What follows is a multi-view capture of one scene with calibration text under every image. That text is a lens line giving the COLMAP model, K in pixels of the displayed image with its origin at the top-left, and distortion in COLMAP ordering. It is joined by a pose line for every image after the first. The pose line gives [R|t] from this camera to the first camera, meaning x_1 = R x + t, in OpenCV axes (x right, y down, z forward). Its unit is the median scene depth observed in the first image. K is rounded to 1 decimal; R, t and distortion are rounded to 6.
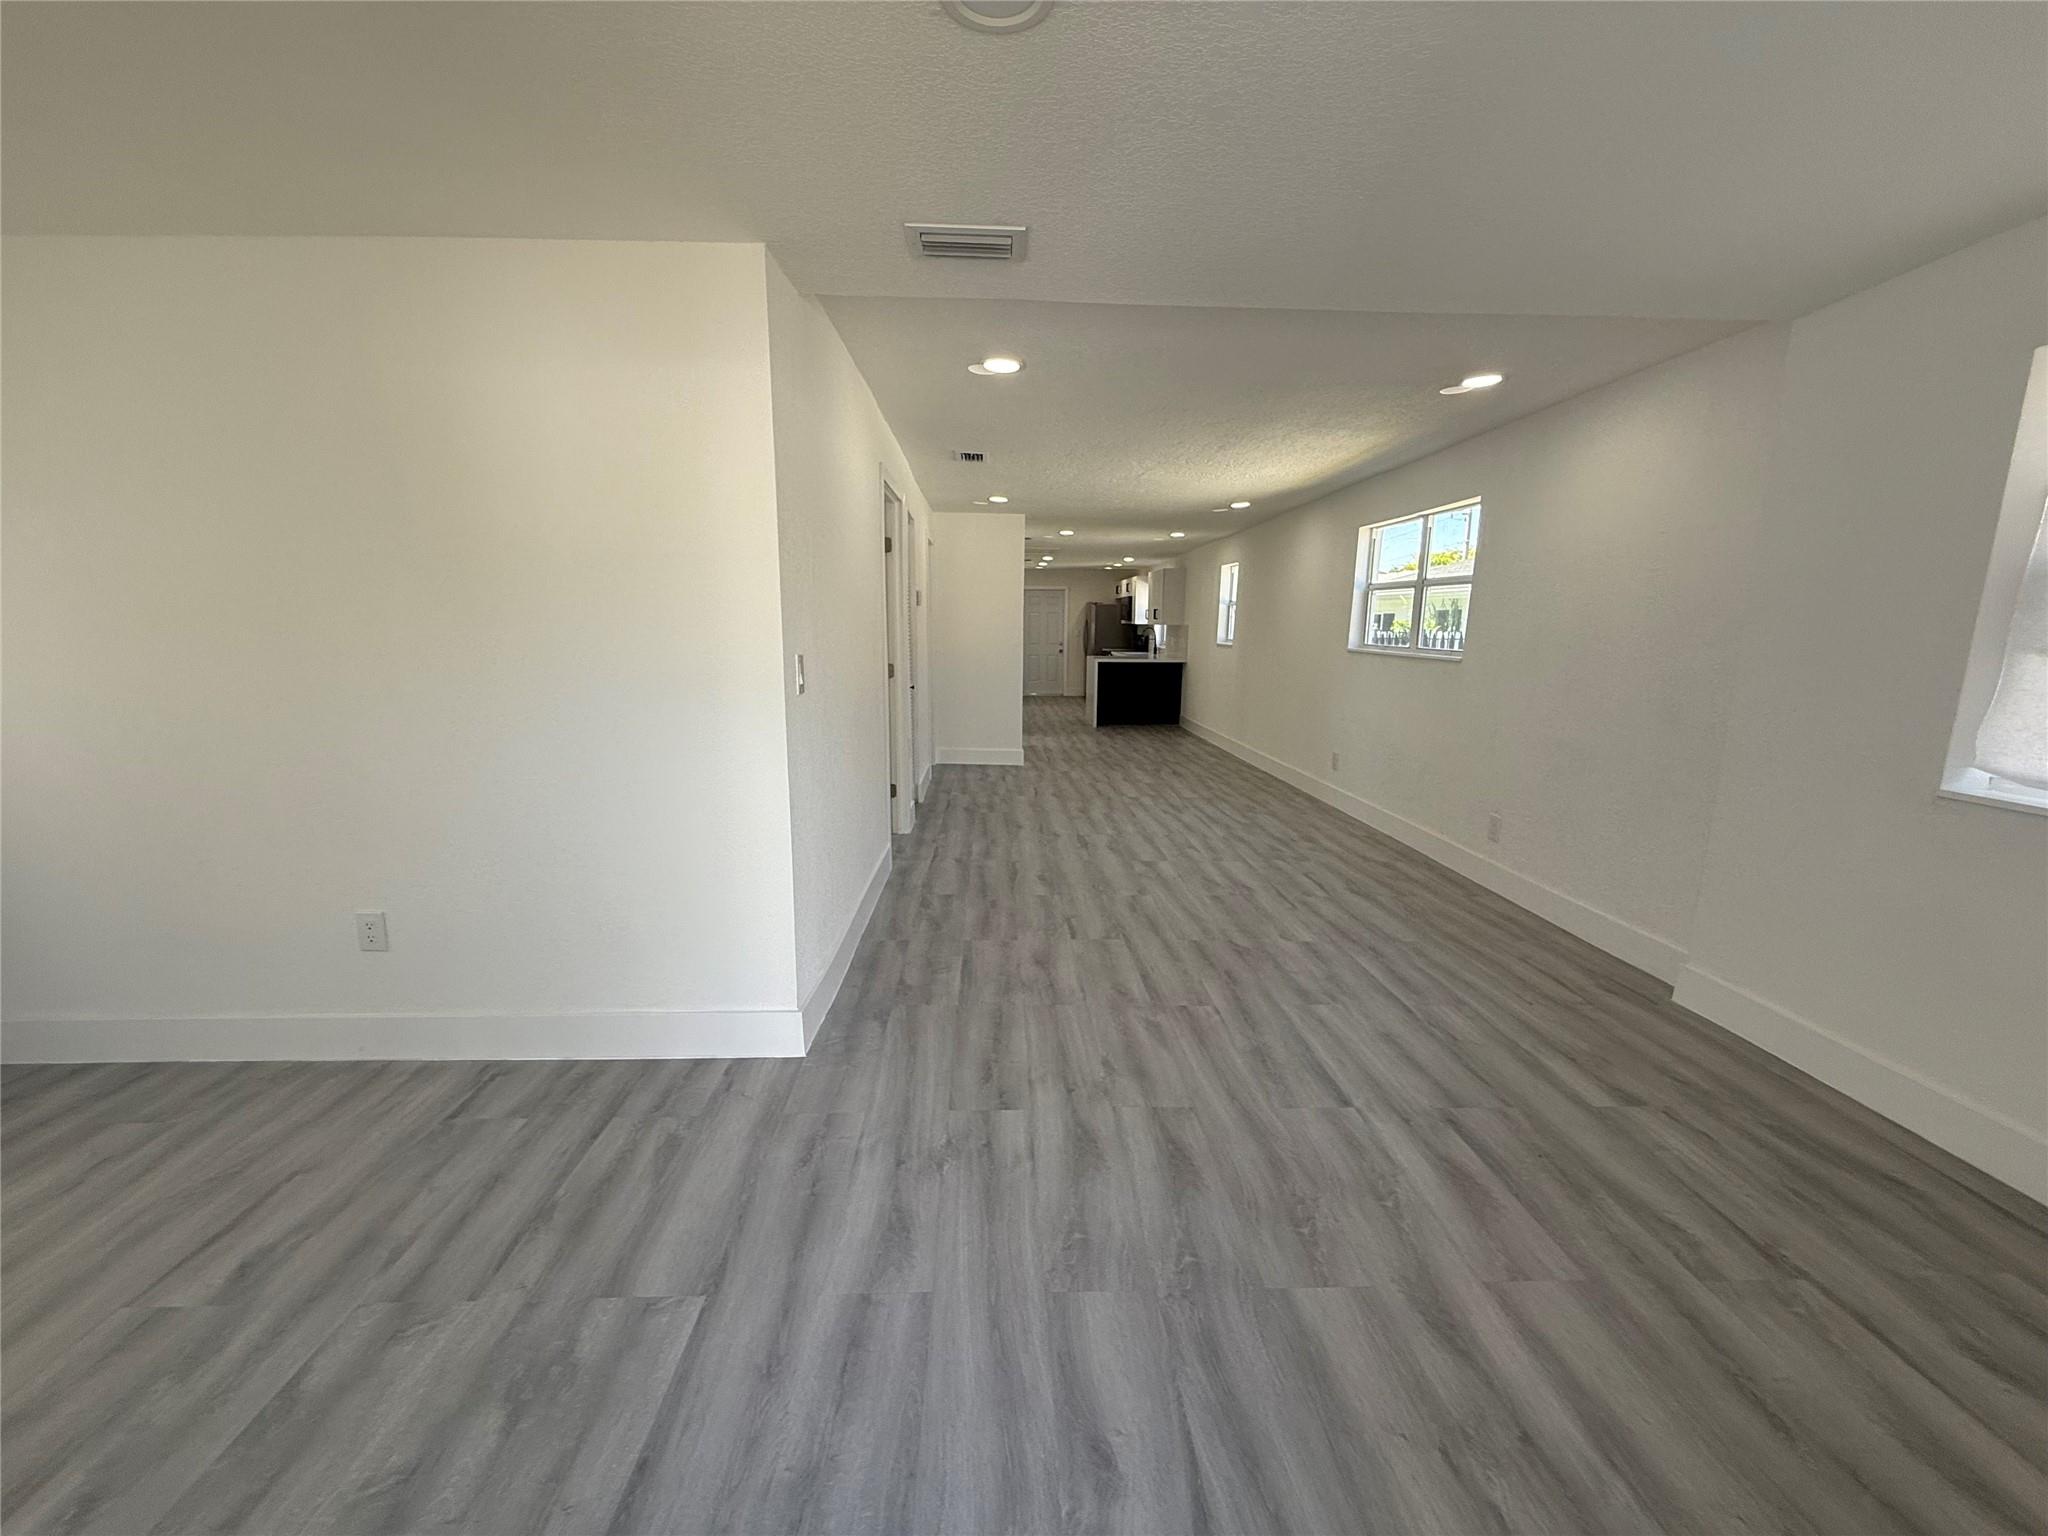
lens RADIAL K [[819.4, 0, 1026.2], [0, 819.4, 771.5], [0, 0, 1]] dist [0.001869, 0.000019]
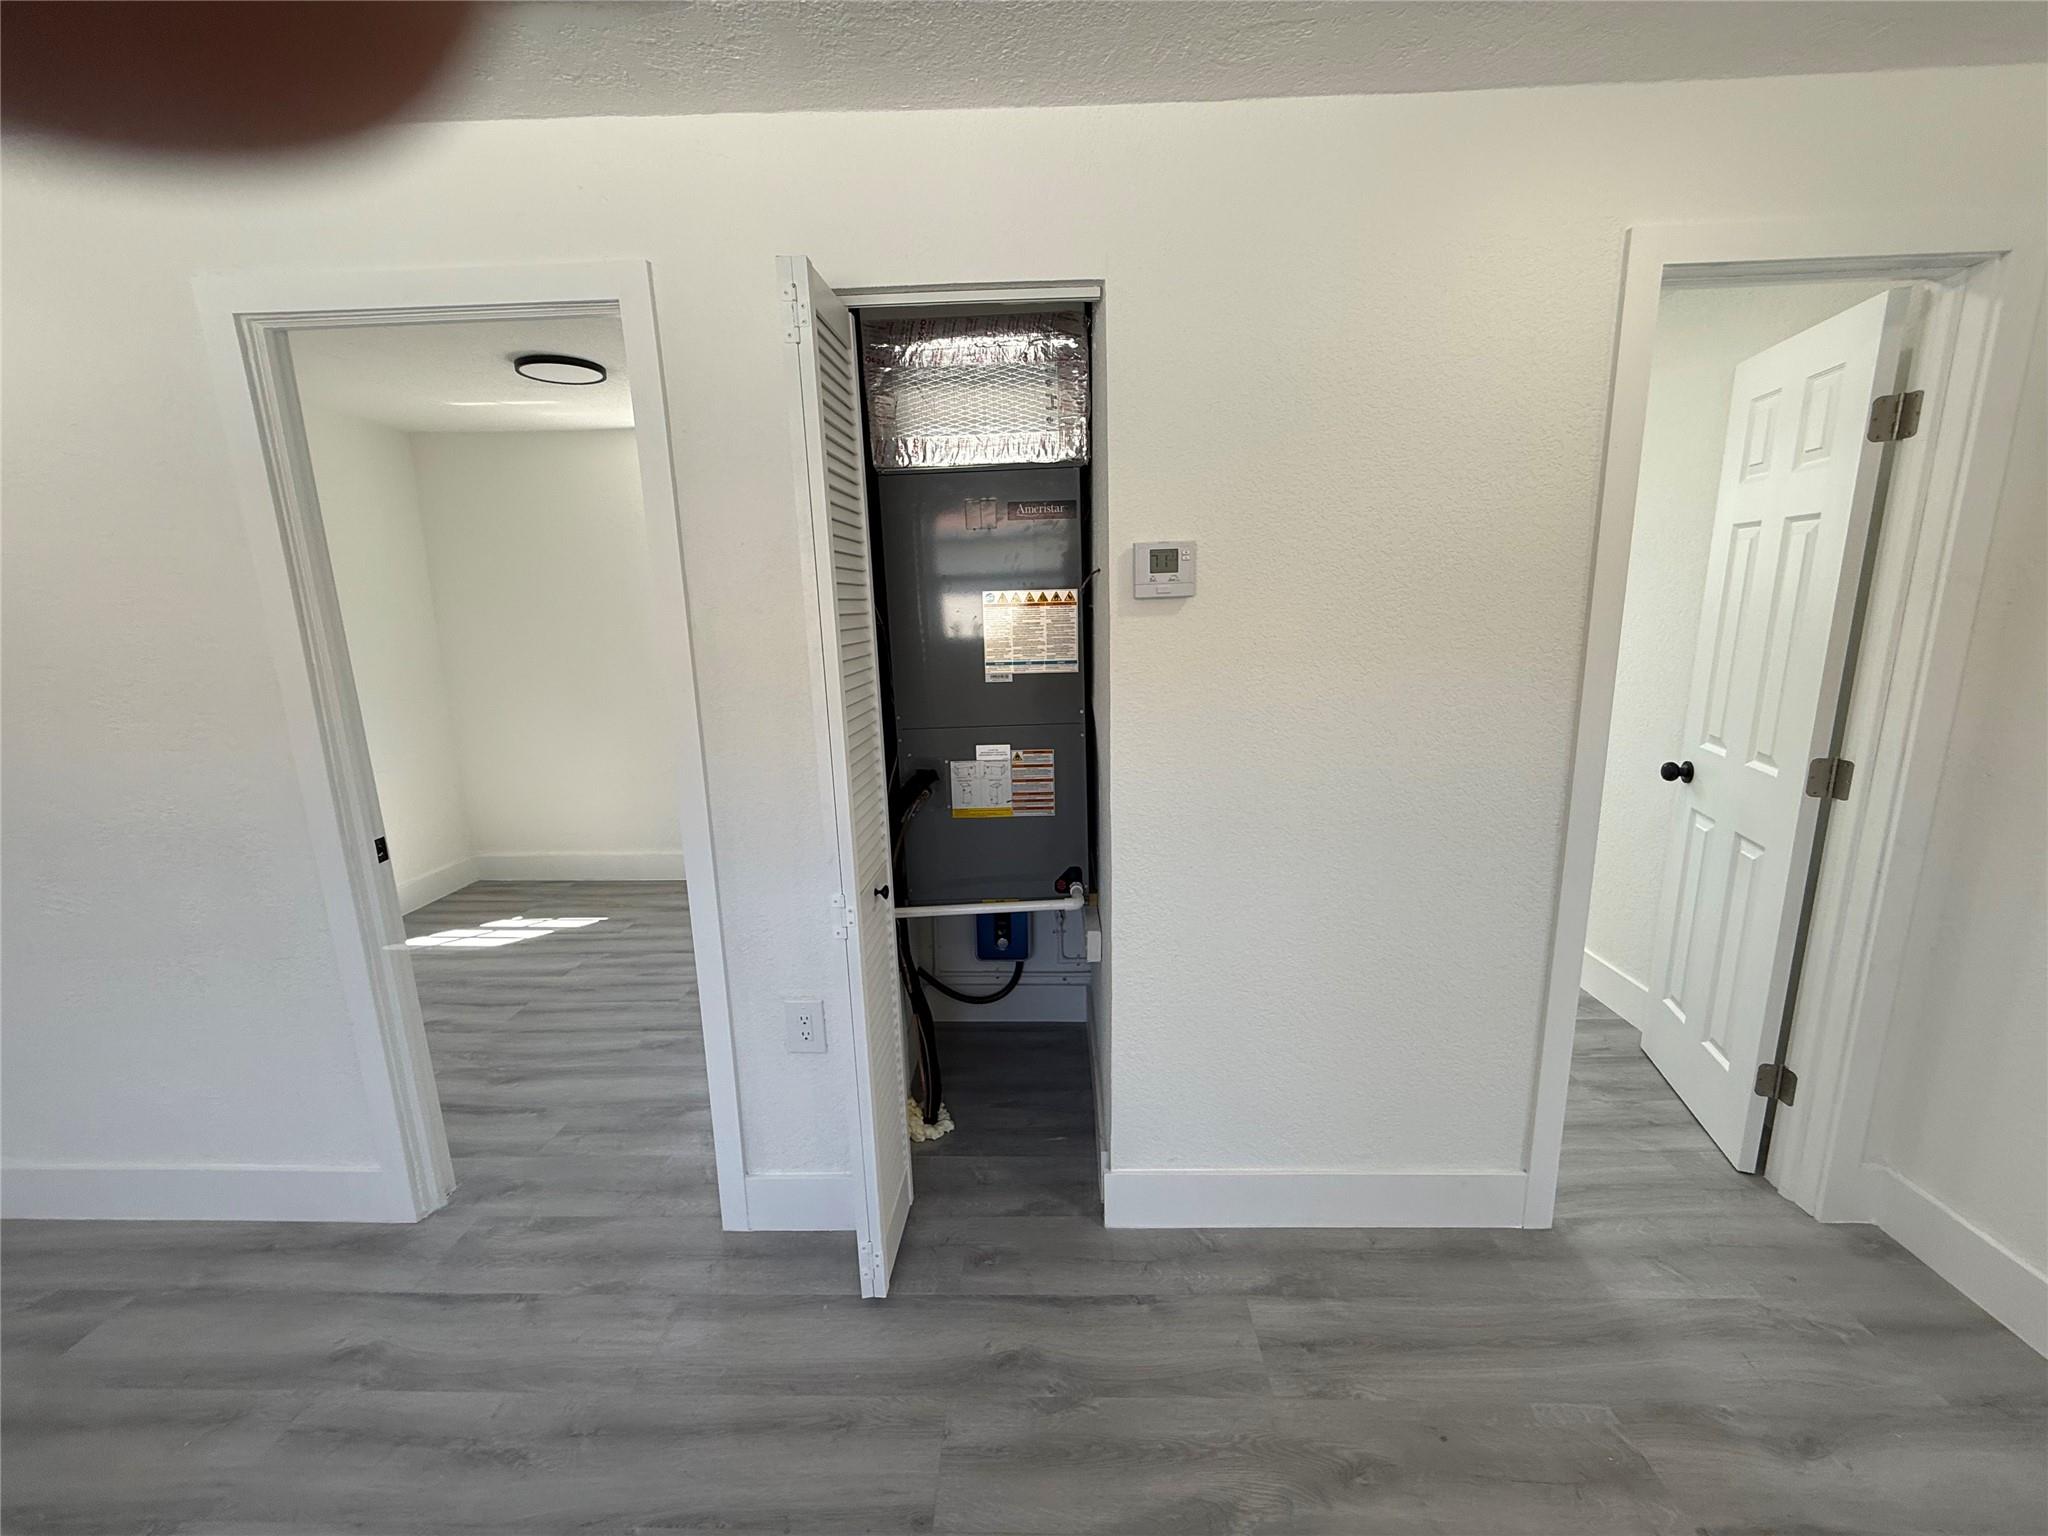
lens RADIAL K [[819.4, 0, 1013.5], [0, 819.4, 760.5], [0, 0, 1]] dist [0.001869, 0.000019]
pose [[-0.070872, 0.198463, -0.977543, 0.218492], [-0.150351, 0.966685, 0.207159, -0.290475], [0.986089, 0.161656, -0.038672, 1.402885]]
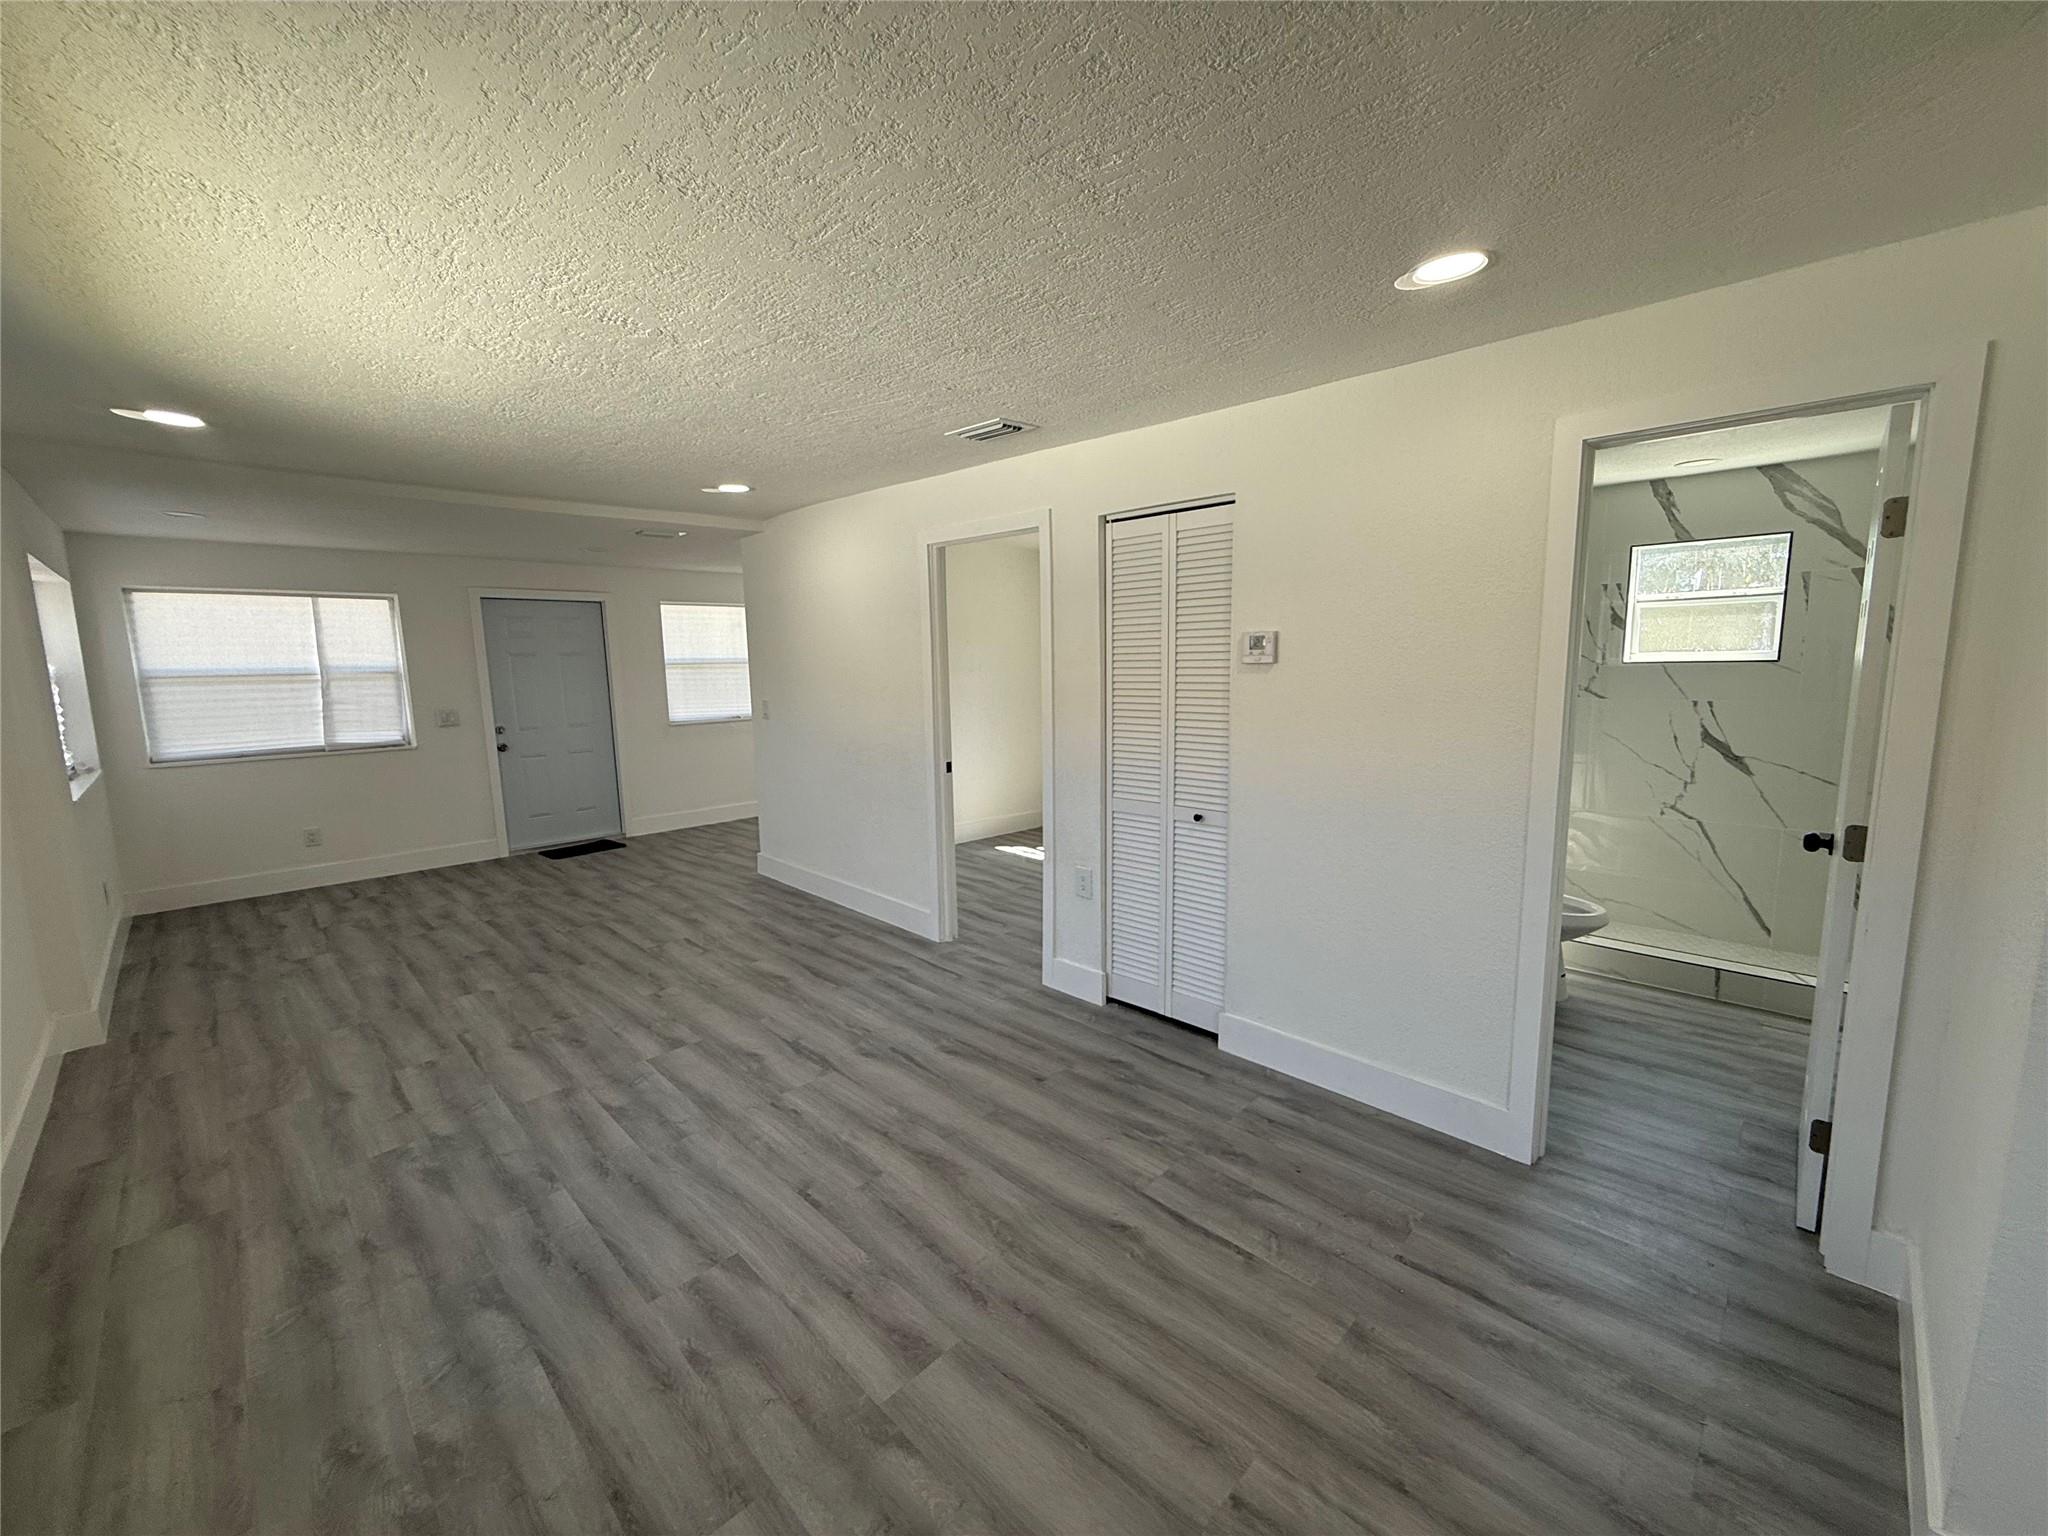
lens RADIAL K [[819.4, 0, 1026.0], [0, 819.4, 767.3], [0, 0, 1]] dist [0.001869, 0.000019]
pose [[-0.728958, 0.096815, -0.677678, 0.427024], [-0.111876, 0.959791, 0.257460, -0.367536], [0.675355, 0.263493, -0.688816, 1.813517]]
